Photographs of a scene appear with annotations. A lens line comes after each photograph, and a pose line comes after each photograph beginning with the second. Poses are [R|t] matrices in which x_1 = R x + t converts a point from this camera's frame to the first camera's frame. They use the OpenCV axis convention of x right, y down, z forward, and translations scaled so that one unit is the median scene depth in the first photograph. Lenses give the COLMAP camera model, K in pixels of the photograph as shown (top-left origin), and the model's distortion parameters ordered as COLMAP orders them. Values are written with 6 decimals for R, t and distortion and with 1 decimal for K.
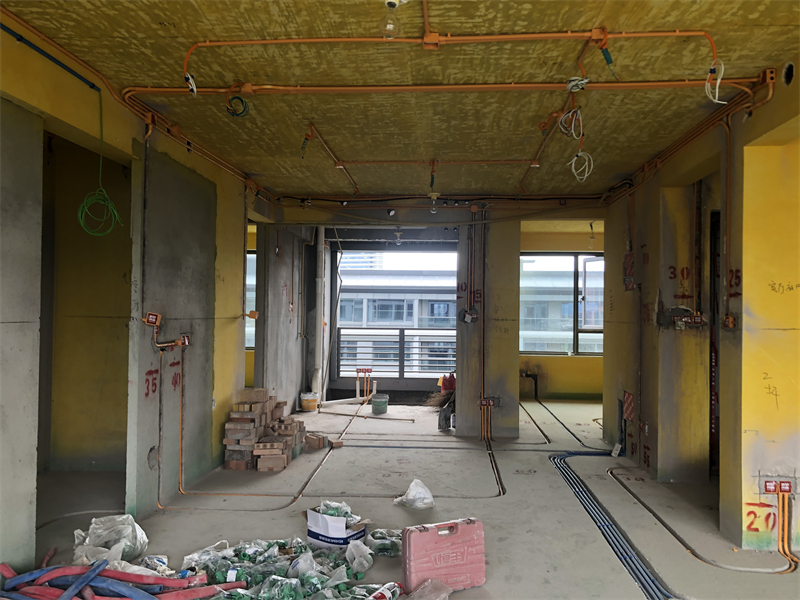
lens RADIAL K [[664.2, 0, 399.3], [0, 664.2, 306.8], [0, 0, 1]] dist [0.042396, -0.051580]
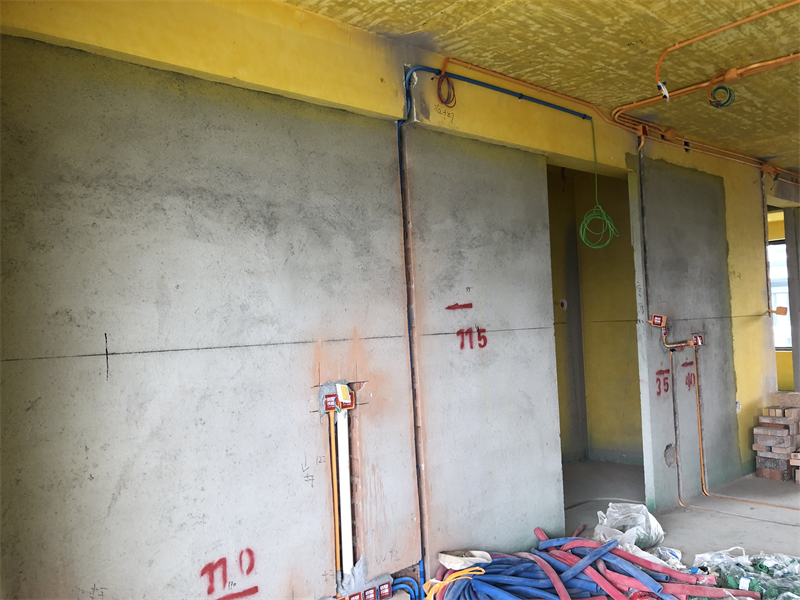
lens RADIAL K [[664.2, 0, 399.3], [0, 664.2, 306.8], [0, 0, 1]] dist [0.042396, -0.051580]
pose [[0.696571, -0.063482, -0.714674, 0.106695], [0.059751, 0.997751, -0.030390, 0.004933], [0.714996, -0.021534, 0.698797, -0.015609]]
